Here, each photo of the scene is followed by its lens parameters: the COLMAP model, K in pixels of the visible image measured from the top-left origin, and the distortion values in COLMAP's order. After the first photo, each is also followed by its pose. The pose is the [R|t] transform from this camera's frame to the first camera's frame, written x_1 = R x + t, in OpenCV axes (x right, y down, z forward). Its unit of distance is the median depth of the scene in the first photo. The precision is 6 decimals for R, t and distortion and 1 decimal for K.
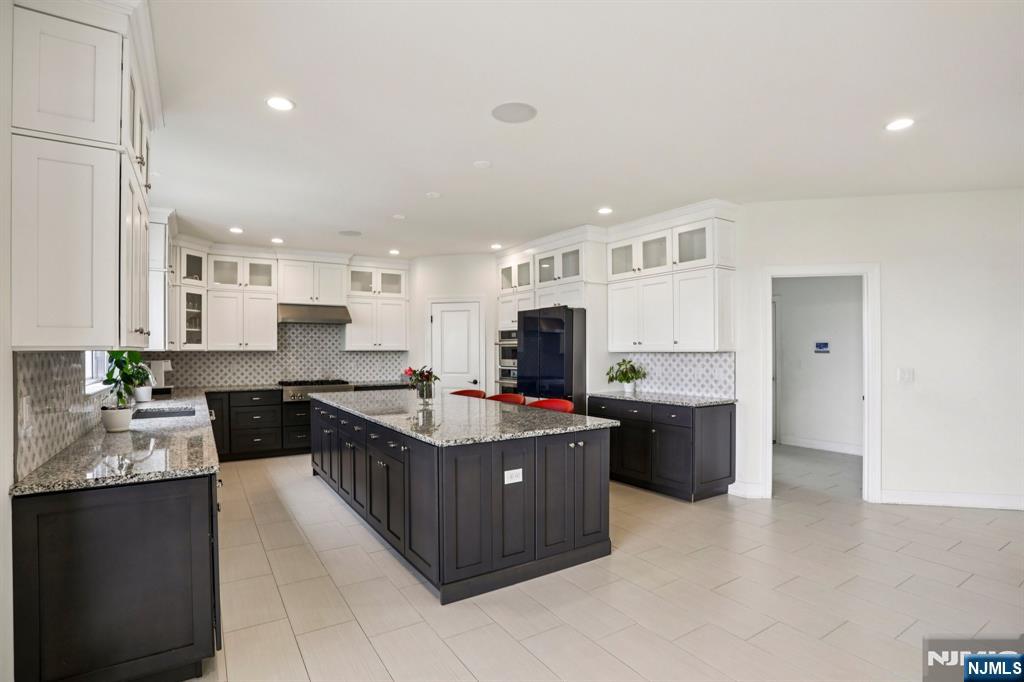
lens RADIAL K [[497.6, 0, 504.4], [0, 497.6, 348.9], [0, 0, 1]] dist [-0.056895, 0.018830]
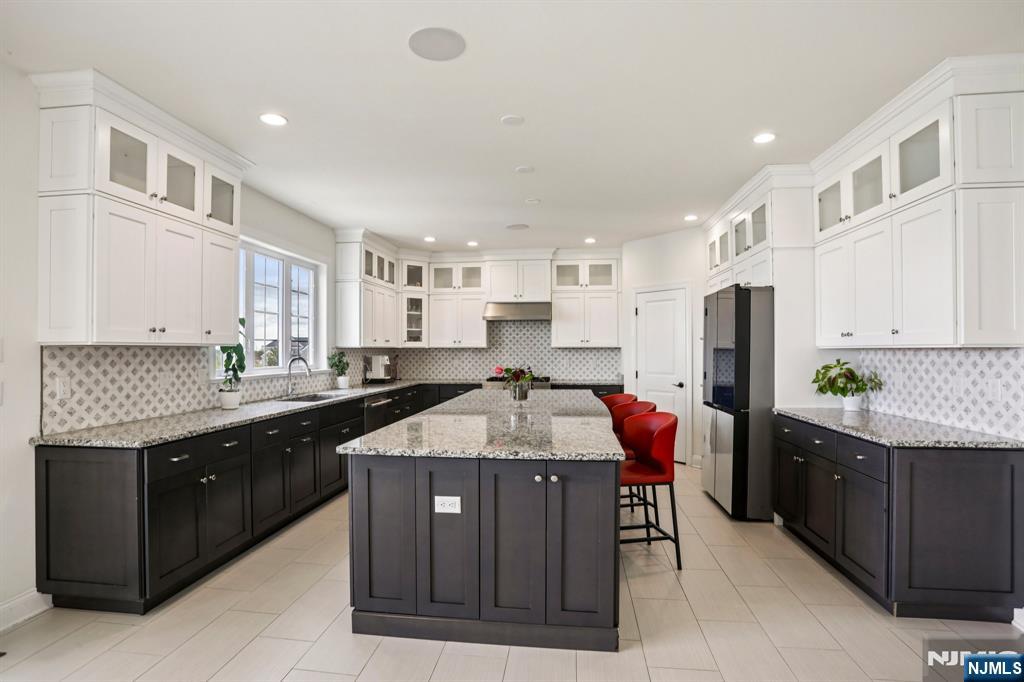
lens RADIAL K [[497.6, 0, 506.9], [0, 497.6, 345.6], [0, 0, 1]] dist [-0.056895, 0.018830]
pose [[0.774872, -0.003515, -0.632109, 0.334767], [0.001962, 0.999993, -0.003156, 0.003931], [0.632115, 0.001205, 0.774873, 0.256207]]
